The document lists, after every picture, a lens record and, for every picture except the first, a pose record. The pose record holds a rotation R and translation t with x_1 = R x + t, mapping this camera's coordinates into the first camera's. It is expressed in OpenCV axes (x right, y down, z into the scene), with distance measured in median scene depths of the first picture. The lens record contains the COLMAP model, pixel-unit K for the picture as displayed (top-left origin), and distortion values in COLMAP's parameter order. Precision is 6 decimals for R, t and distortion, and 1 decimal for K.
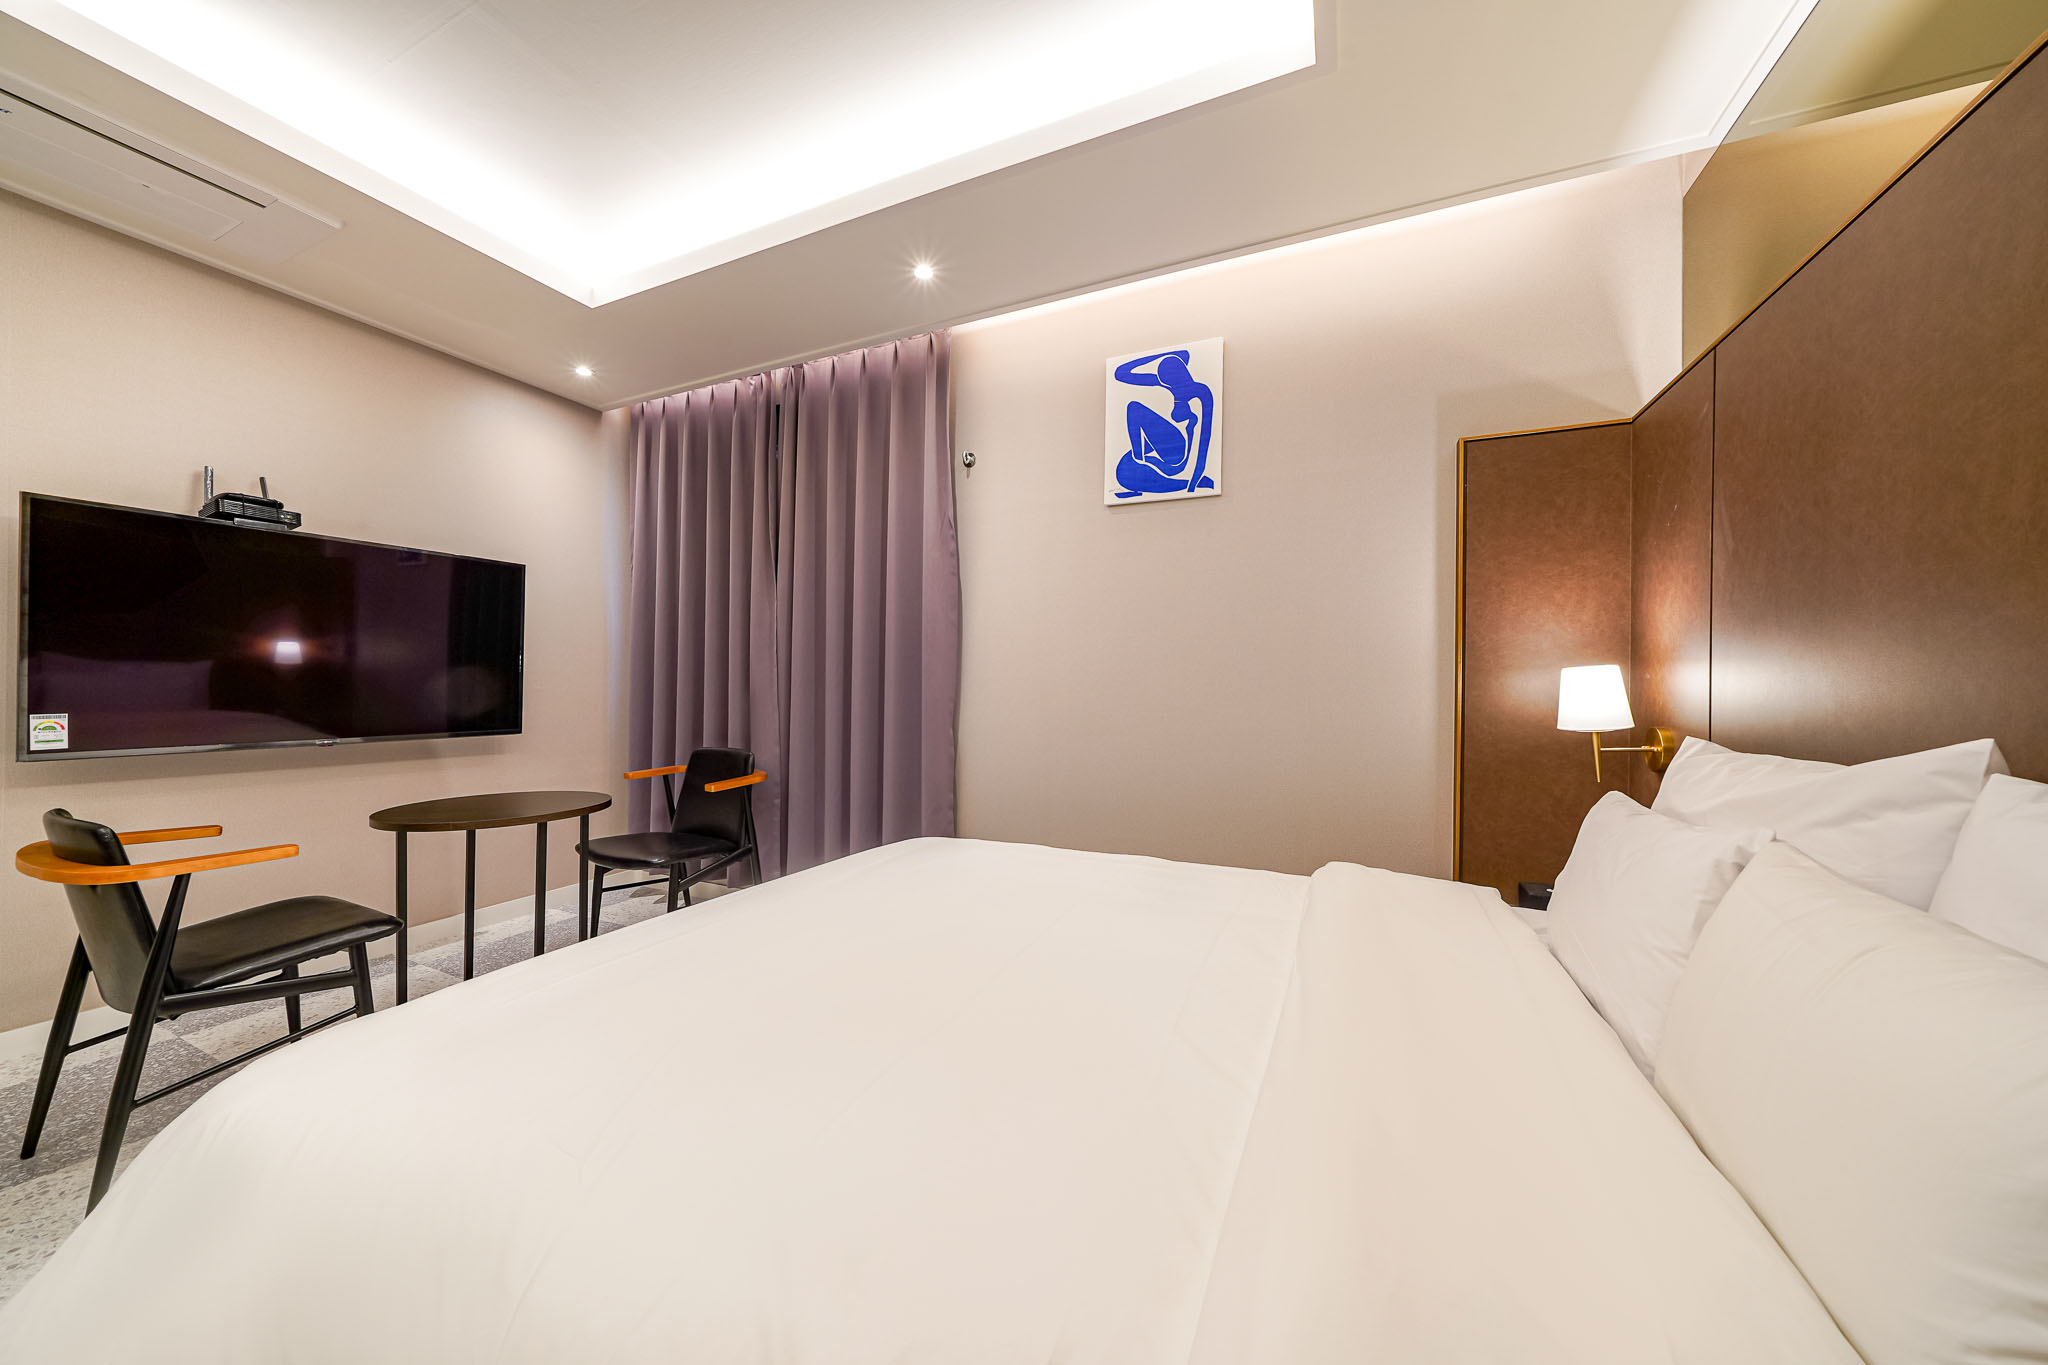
lens RADIAL K [[700.7, 0, 1029.4], [0, 700.7, 674.7], [0, 0, 1]] dist [-0.005661, -0.000010]
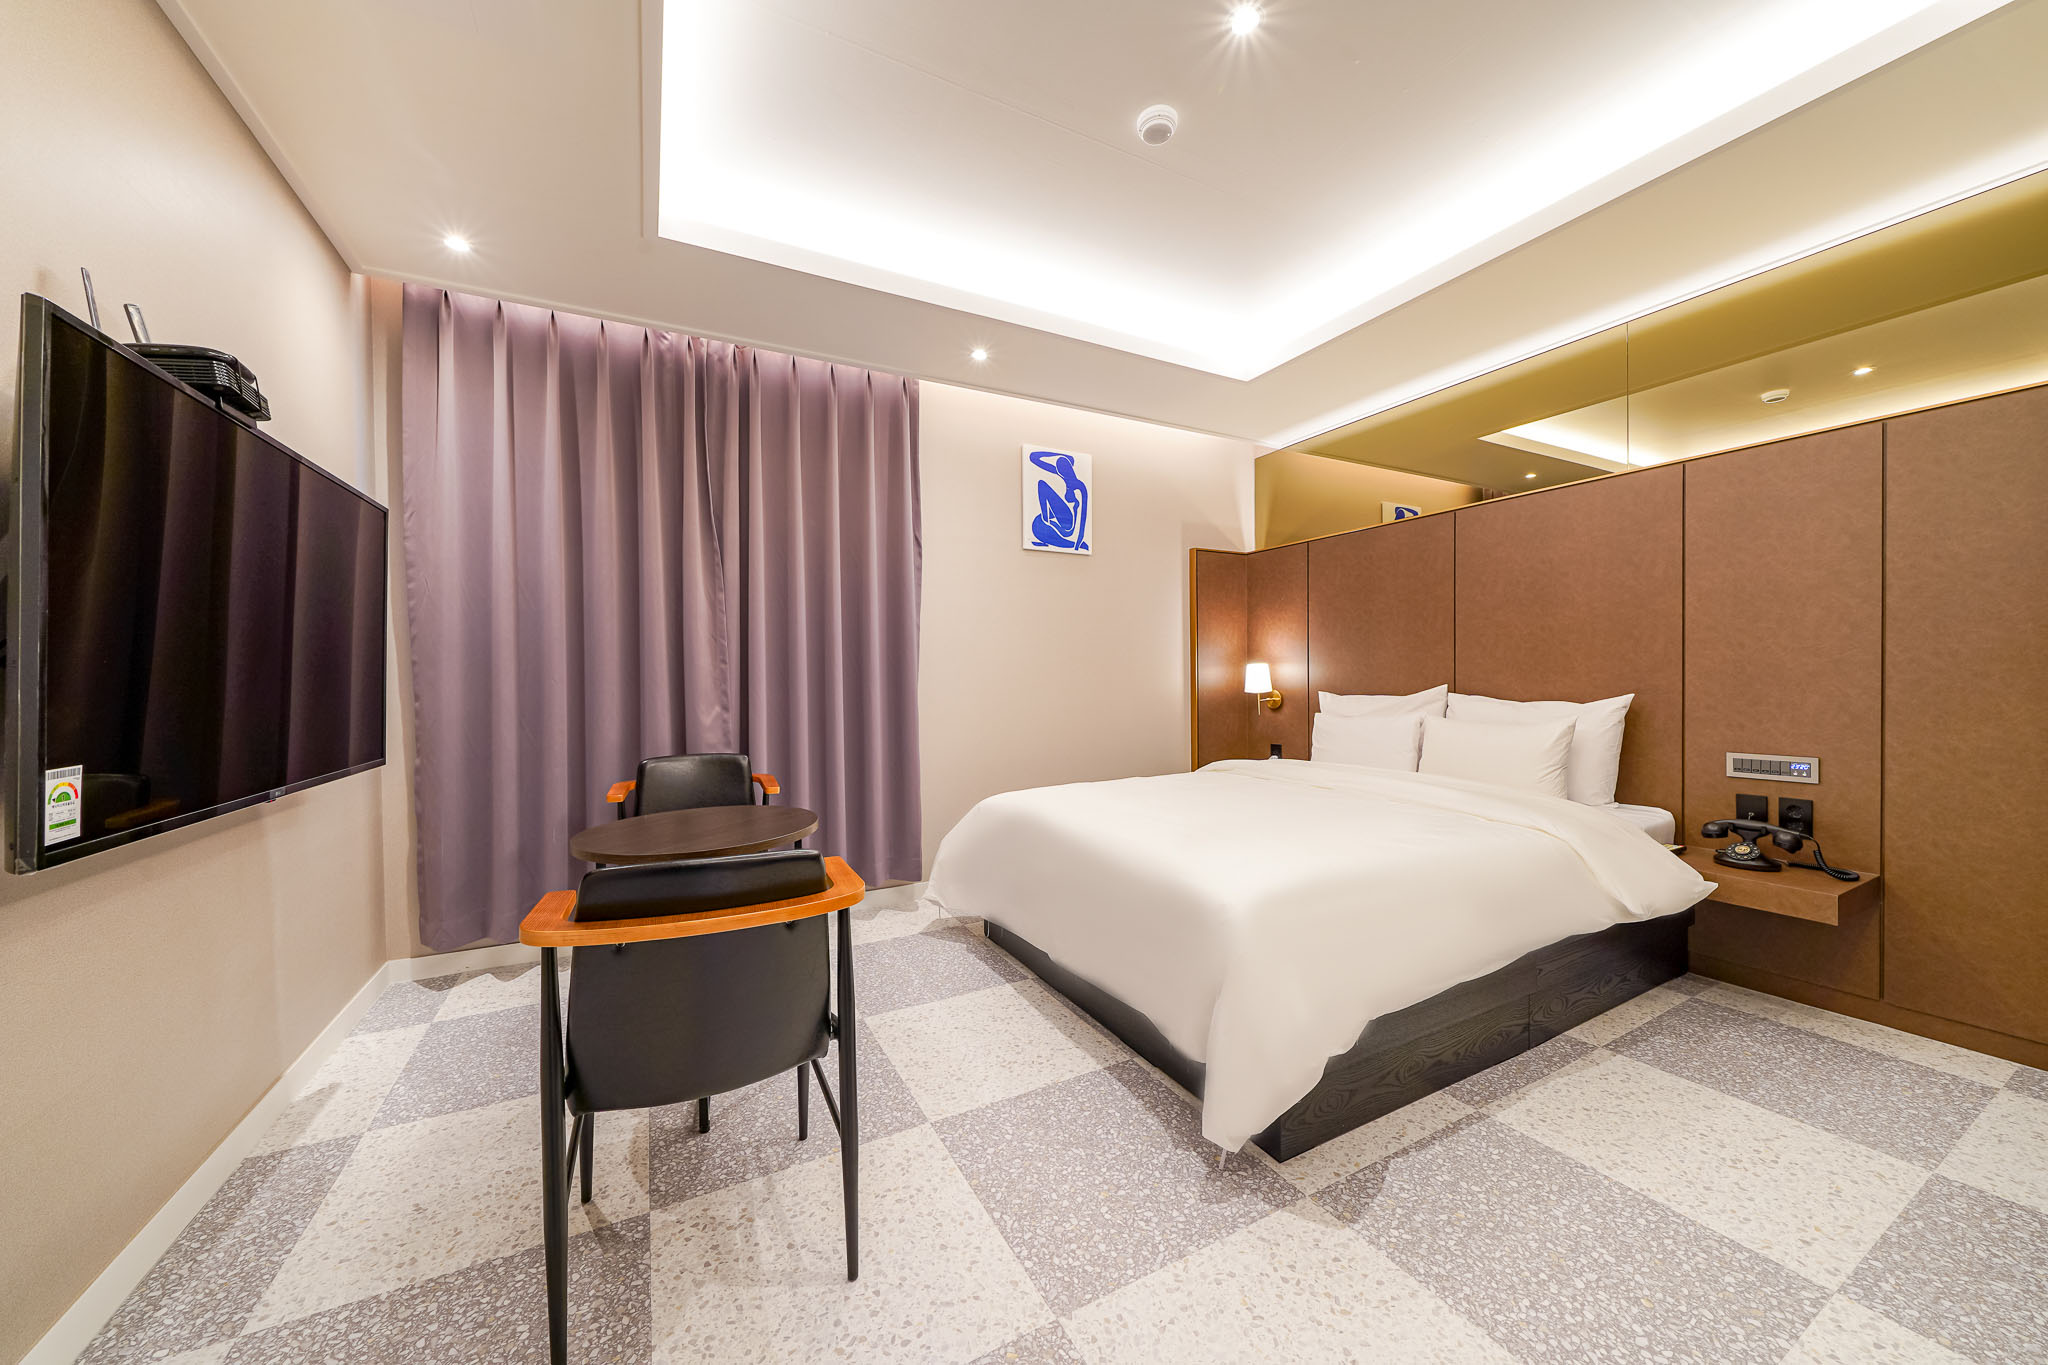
lens RADIAL K [[700.7, 0, 1029.7], [0, 700.7, 677.0], [0, 0, 1]] dist [-0.005661, -0.000010]
pose [[0.612528, -0.016124, 0.790285, -1.054775], [0.001930, 0.999819, 0.018903, -0.010859], [-0.790447, -0.010053, 0.612448, 0.132246]]
